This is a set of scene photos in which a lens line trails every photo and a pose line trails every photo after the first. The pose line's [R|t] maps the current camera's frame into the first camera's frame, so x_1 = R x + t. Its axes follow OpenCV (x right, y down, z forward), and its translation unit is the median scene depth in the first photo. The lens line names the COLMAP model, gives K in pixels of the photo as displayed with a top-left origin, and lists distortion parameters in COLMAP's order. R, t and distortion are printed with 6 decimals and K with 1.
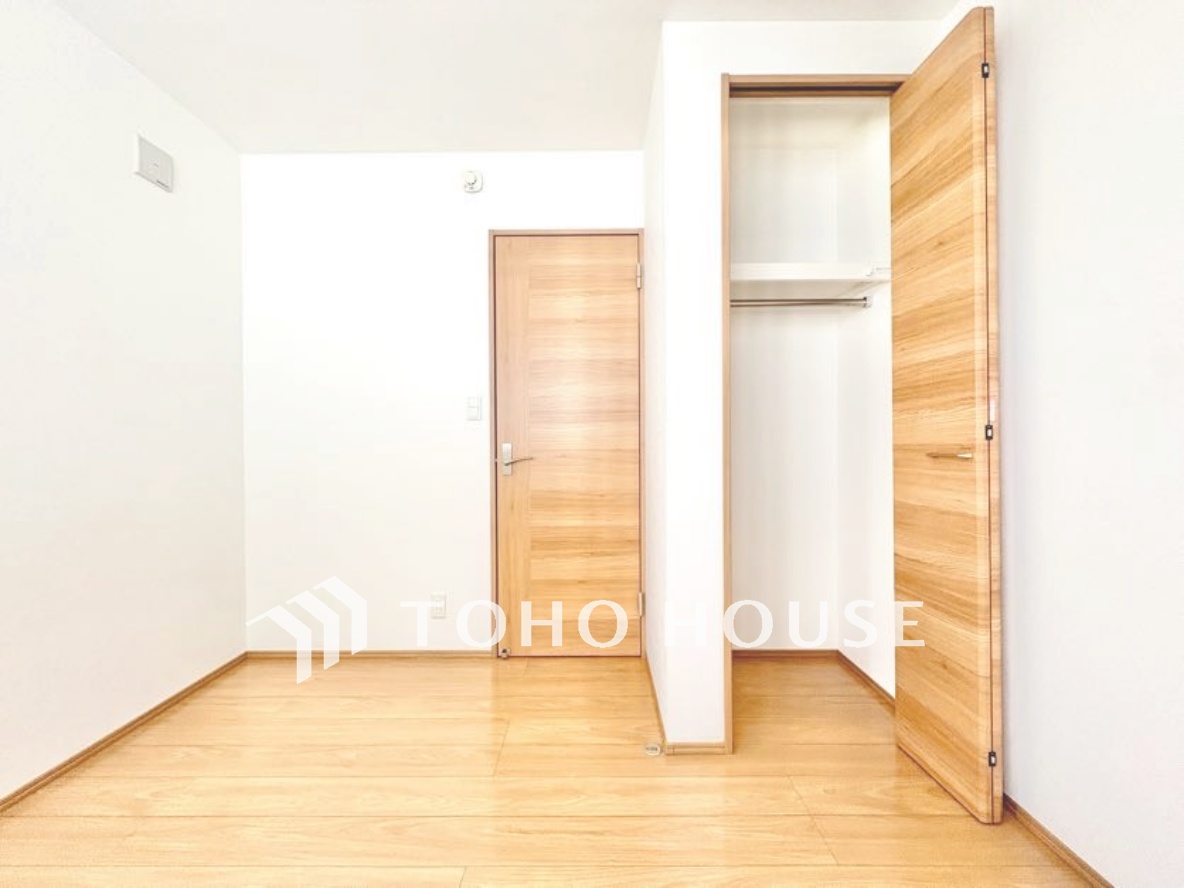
lens RADIAL K [[463.5, 0, 592.0], [0, 463.5, 444.0], [0, 0, 1]] dist [-0.000231, -0.000199]
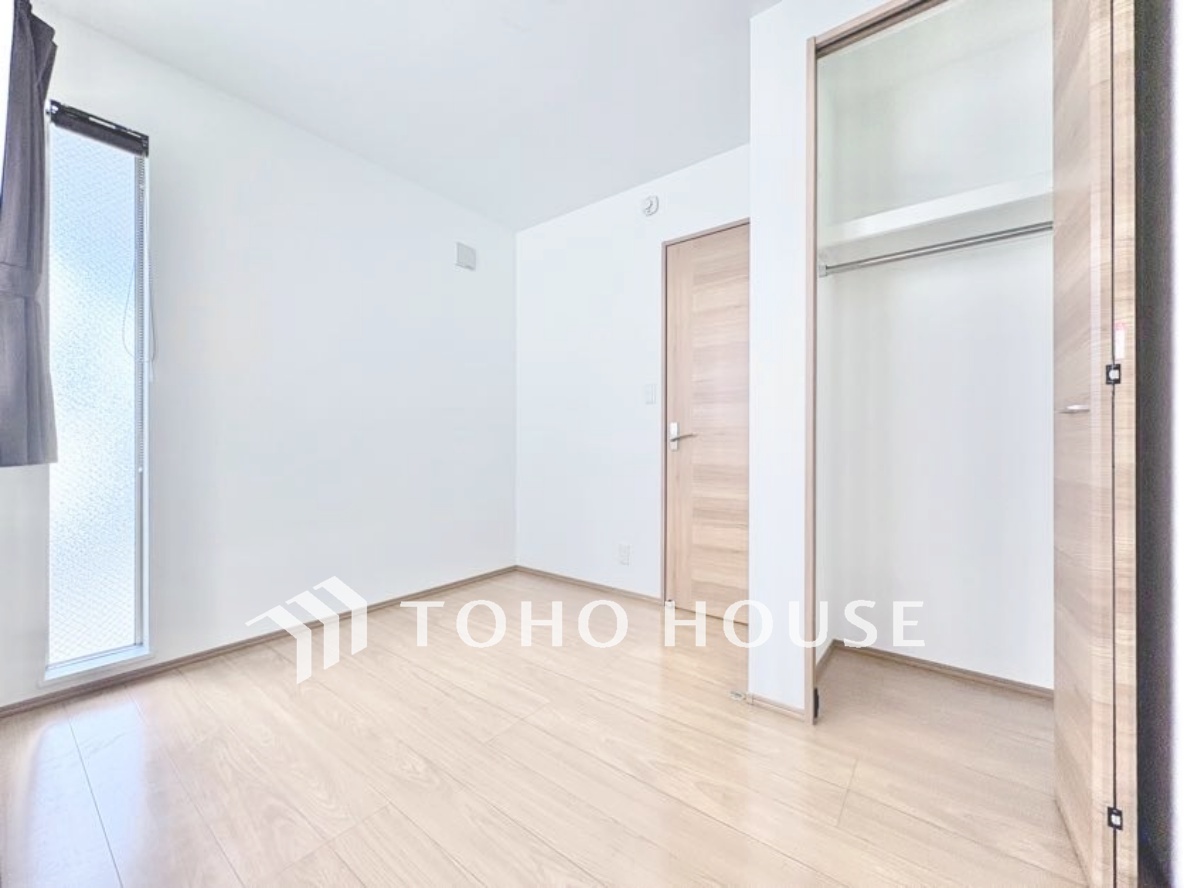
lens RADIAL K [[463.5, 0, 592.0], [0, 463.5, 444.0], [0, 0, 1]] dist [-0.000231, -0.000199]
pose [[0.799508, 0.012170, -0.600532, 0.426151], [-0.013784, 0.999903, 0.001913, 0.064351], [0.600497, 0.006748, 0.799599, -0.060334]]
